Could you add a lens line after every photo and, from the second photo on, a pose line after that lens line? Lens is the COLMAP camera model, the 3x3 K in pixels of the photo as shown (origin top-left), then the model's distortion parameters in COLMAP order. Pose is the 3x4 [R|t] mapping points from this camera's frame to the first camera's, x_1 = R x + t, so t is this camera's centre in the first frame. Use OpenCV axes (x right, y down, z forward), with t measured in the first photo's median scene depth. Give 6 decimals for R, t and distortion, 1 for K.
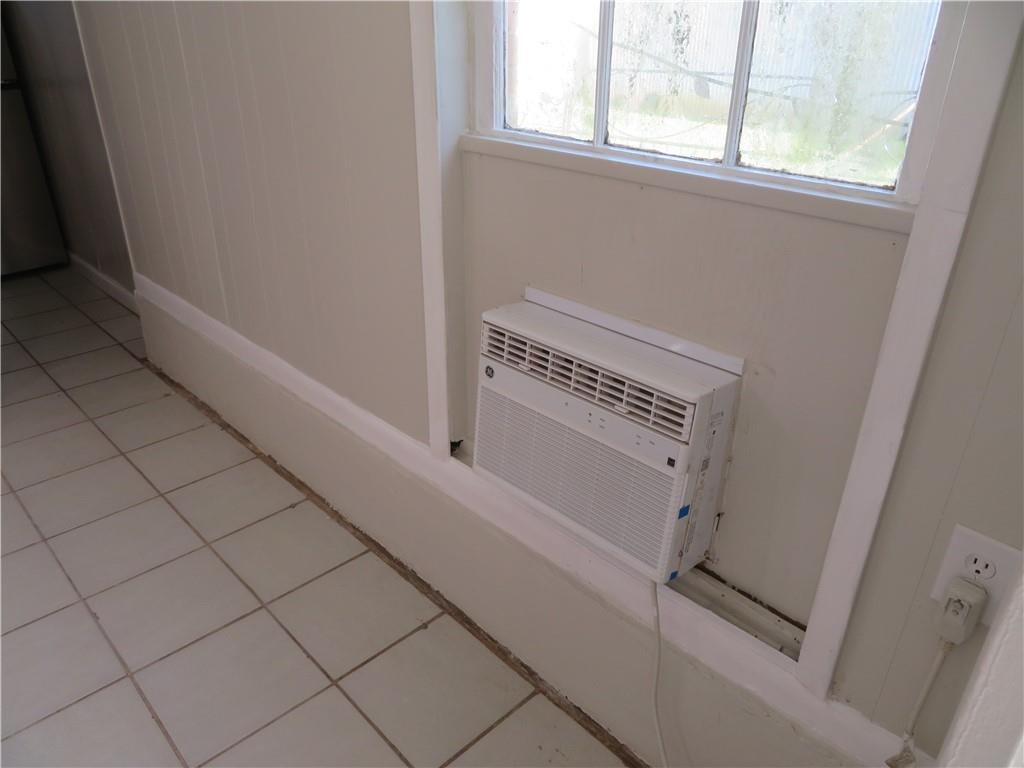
lens RADIAL K [[732.7, 0, 513.6], [0, 732.7, 378.3], [0, 0, 1]] dist [-0.000055, -0.001333]
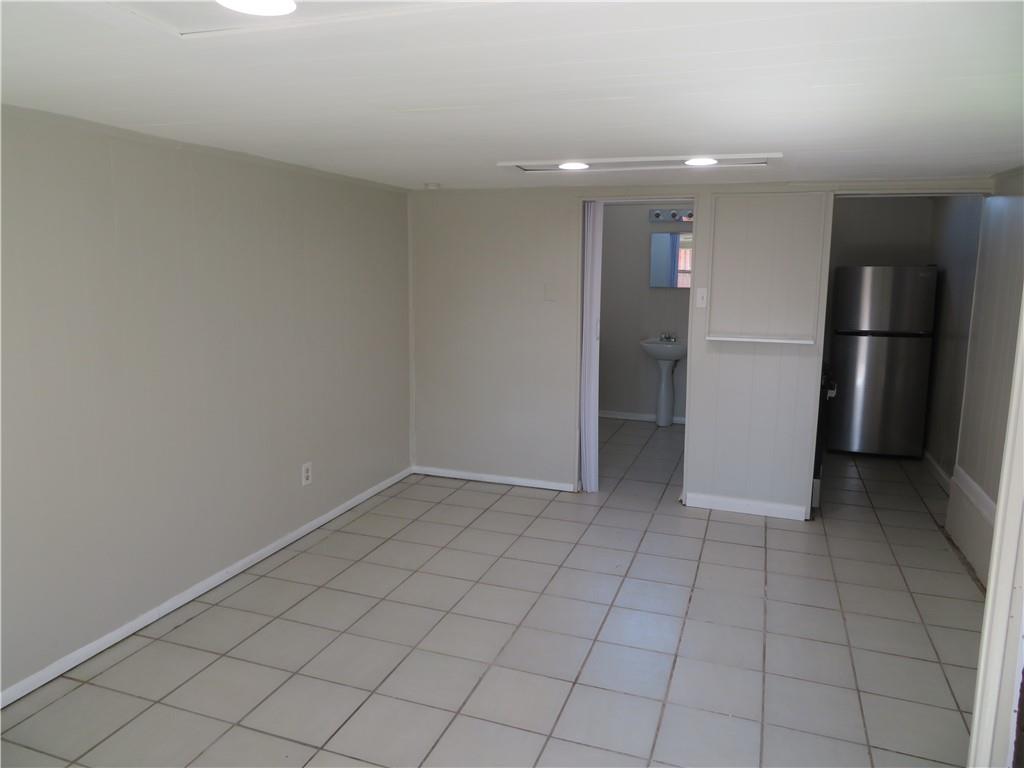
lens RADIAL K [[732.7, 0, 512.9], [0, 732.7, 382.2], [0, 0, 1]] dist [-0.000055, -0.001333]
pose [[0.445660, 0.130235, -0.885678, 0.329802], [-0.389855, 0.918850, -0.061057, 0.128363], [0.805854, 0.372496, 0.460268, -0.393563]]
